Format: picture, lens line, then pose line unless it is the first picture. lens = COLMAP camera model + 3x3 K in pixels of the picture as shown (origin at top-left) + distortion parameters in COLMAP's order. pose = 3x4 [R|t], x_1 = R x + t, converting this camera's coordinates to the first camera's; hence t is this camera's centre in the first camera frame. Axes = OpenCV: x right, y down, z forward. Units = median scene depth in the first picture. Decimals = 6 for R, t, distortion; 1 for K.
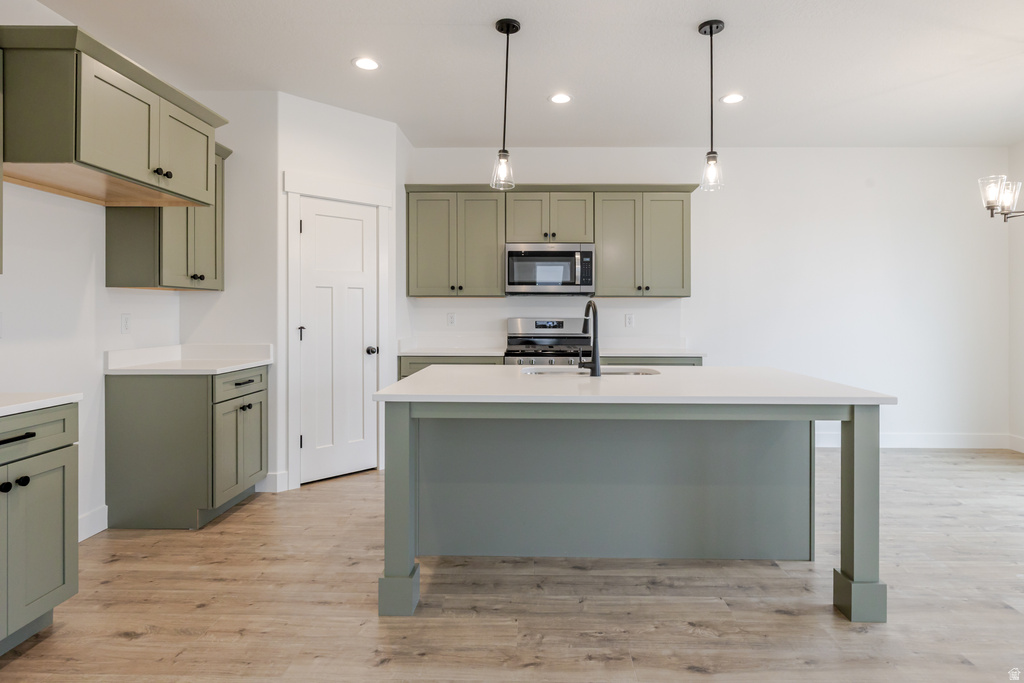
lens RADIAL K [[558.7, 0, 527.4], [0, 558.7, 313.9], [0, 0, 1]] dist [0.000579, -0.001018]
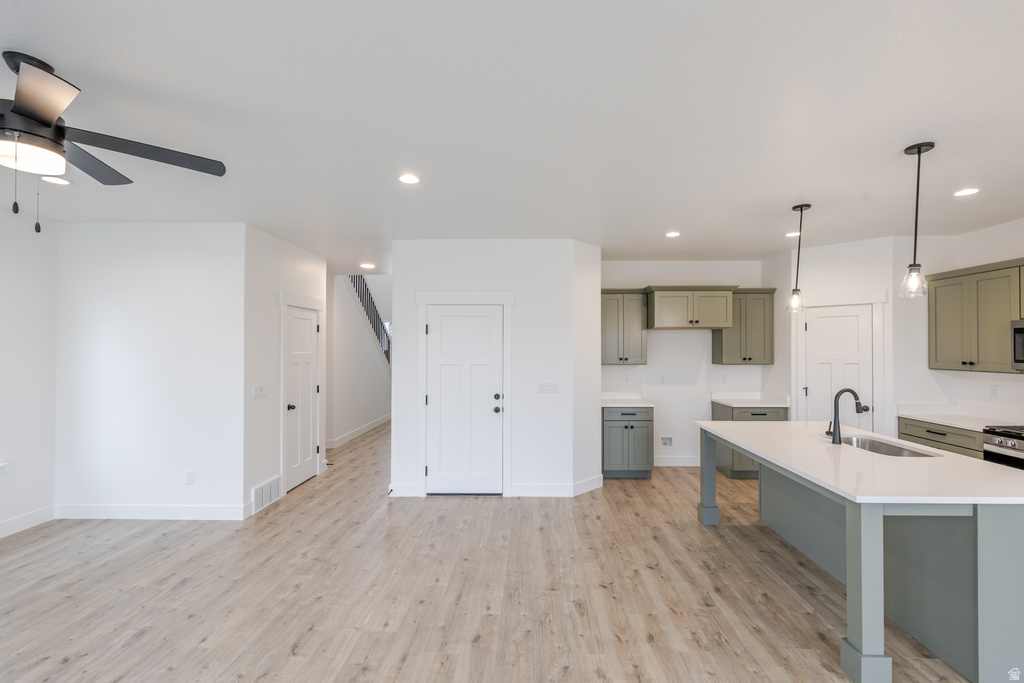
lens RADIAL K [[439.7, 0, 526.3], [0, 439.7, 344.9], [0, 0, 1]] dist [0.001771, -0.000056]
pose [[0.002946, -0.008823, -0.999957, 1.112984], [-0.002742, 0.999957, -0.008831, -0.111052], [0.999992, 0.002768, 0.002921, 0.212158]]
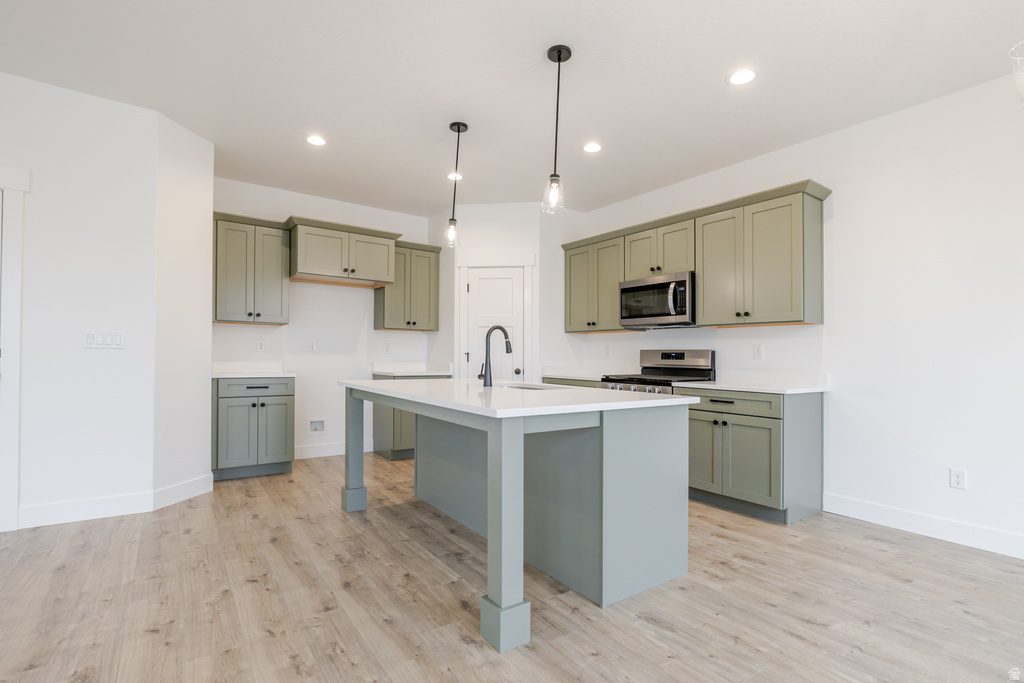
lens RADIAL K [[481.8, 0, 507.5], [0, 481.8, 351.4], [0, 0, 1]] dist [-0.003607, -0.000385]
pose [[0.587846, -0.002508, -0.808969, 0.921924], [-0.015361, 0.999780, -0.014262, 0.045119], [0.808827, 0.020810, 0.587678, 0.377913]]
